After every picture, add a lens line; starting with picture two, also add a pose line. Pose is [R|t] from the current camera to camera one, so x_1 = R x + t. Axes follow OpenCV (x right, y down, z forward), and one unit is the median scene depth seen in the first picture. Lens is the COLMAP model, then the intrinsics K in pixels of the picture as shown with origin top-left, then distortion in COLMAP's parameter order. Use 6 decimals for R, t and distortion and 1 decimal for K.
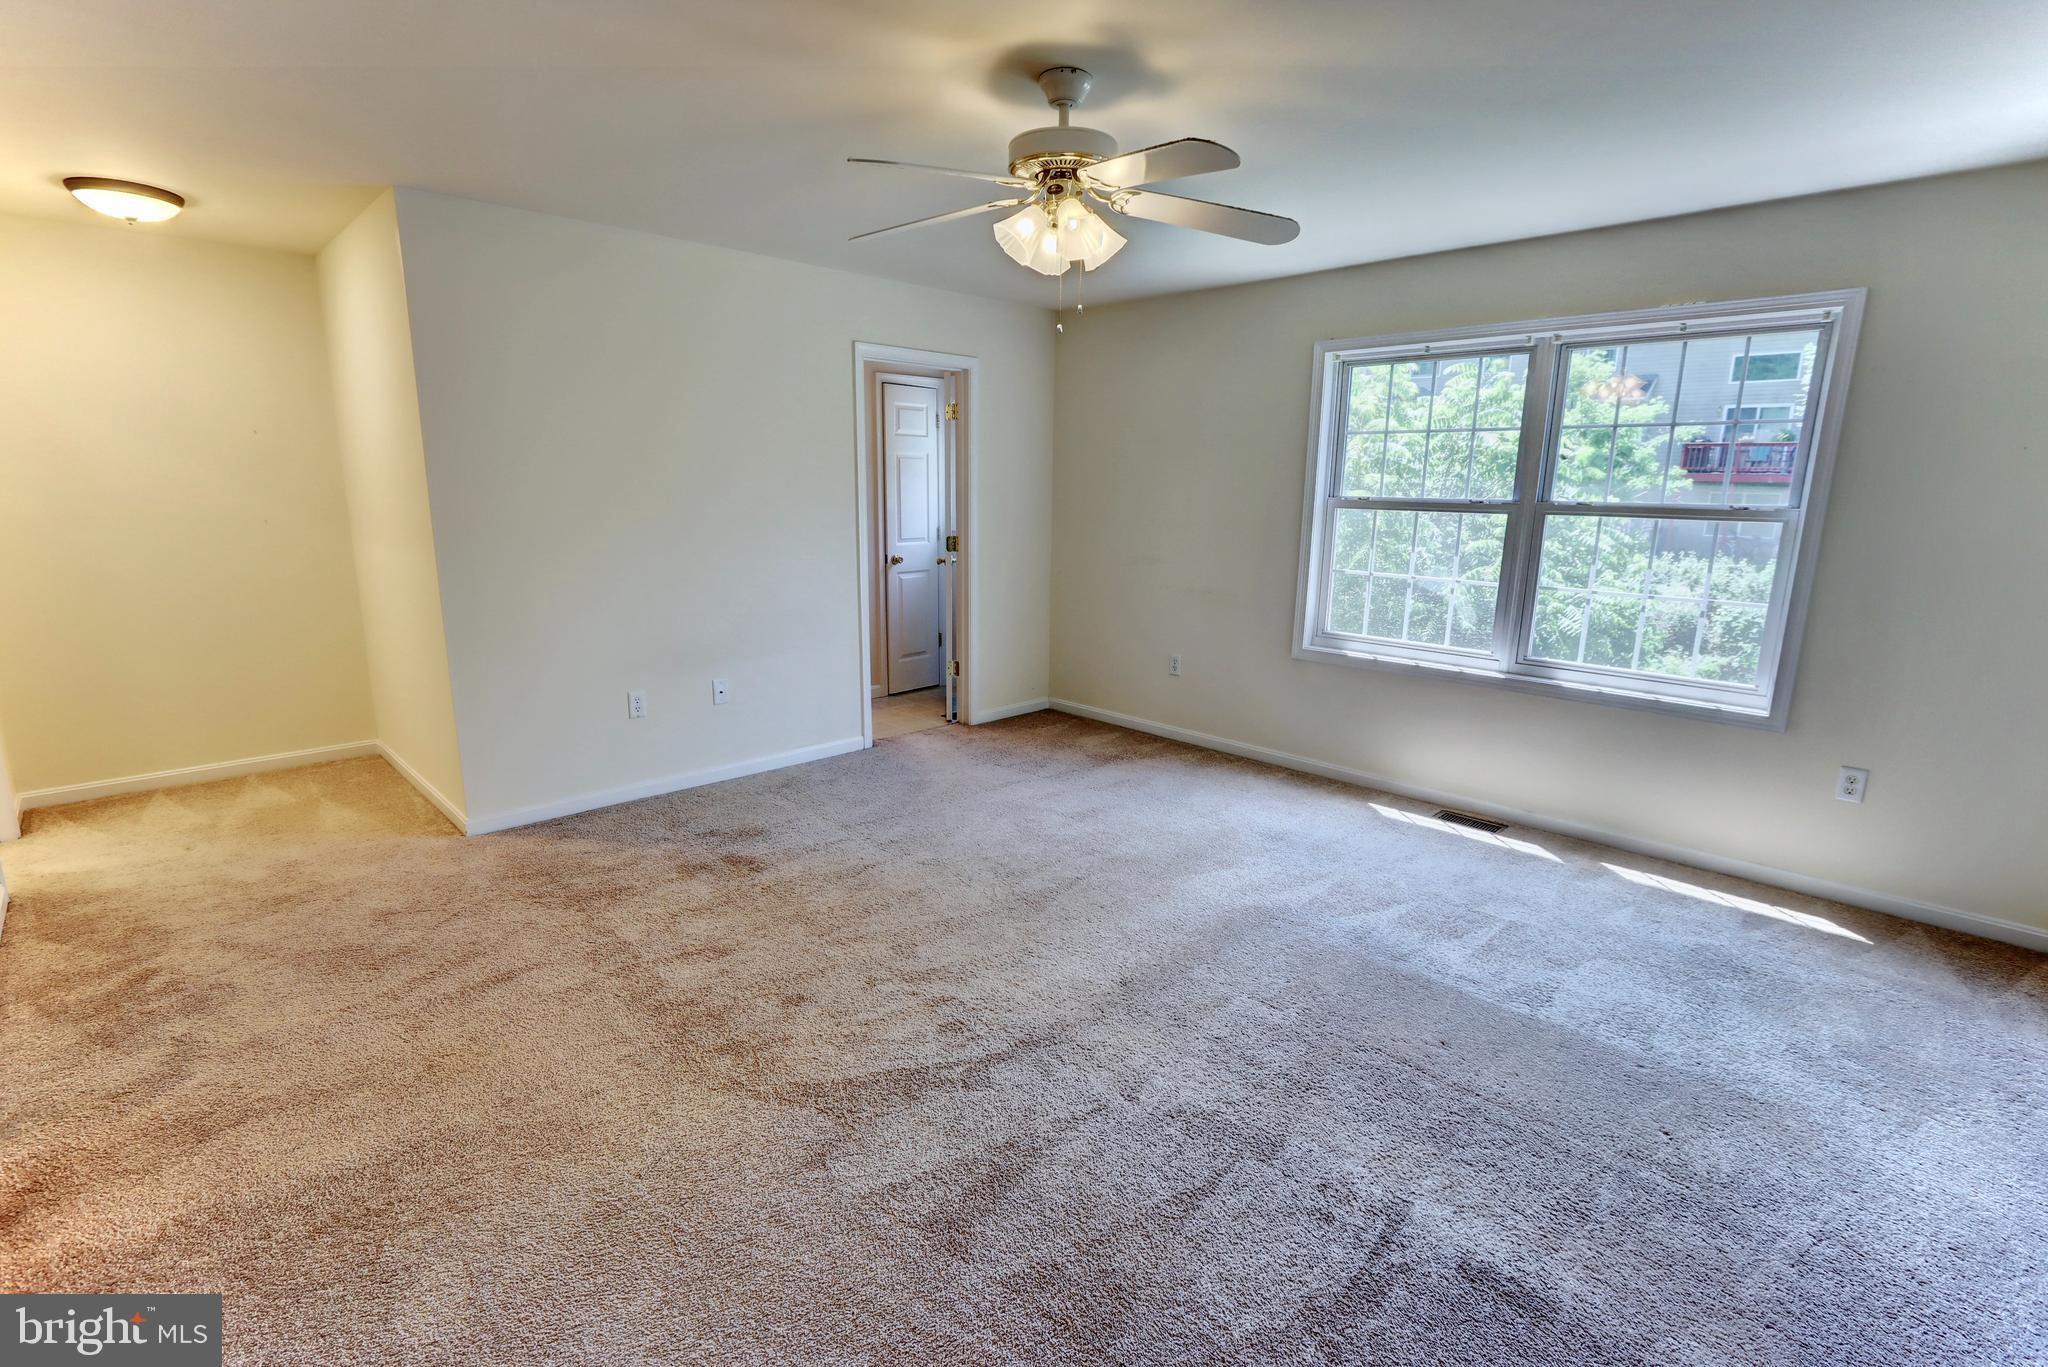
lens RADIAL K [[955.8, 0, 1029.7], [0, 955.8, 690.2], [0, 0, 1]] dist [-0.005535, 0.000380]
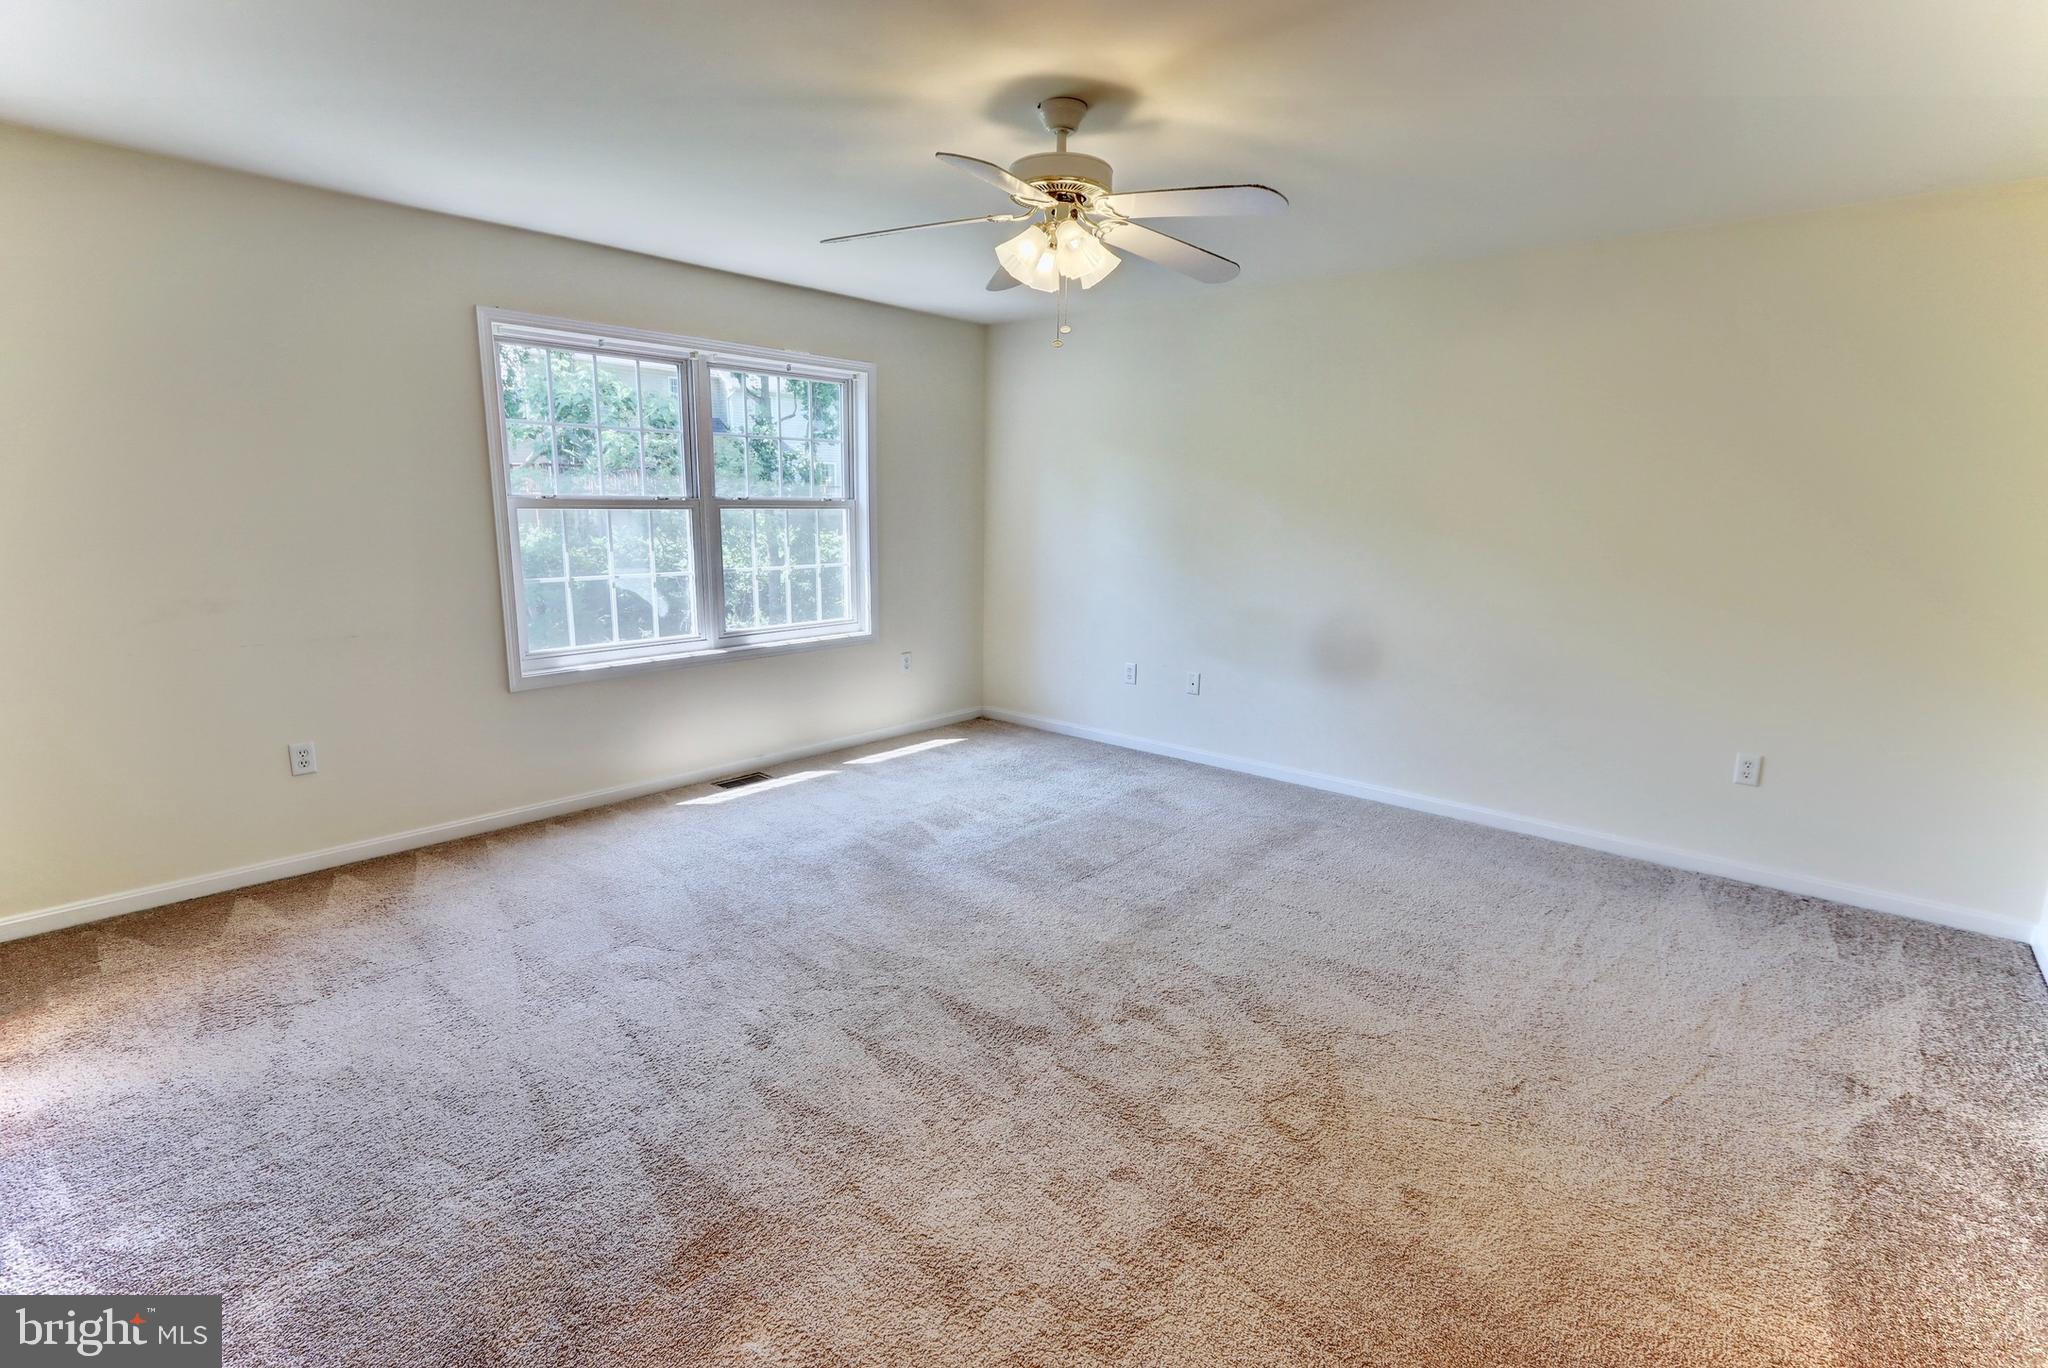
lens RADIAL K [[956.4, 0, 1024.0], [0, 956.4, 684.0], [0, 0, 1]] dist [-0.028699, 0.000051]
pose [[-0.077735, -0.205952, 0.975470, -0.668317], [0.196336, 0.956107, 0.217511, -0.158748], [-0.977450, 0.208428, -0.033887, 0.722952]]
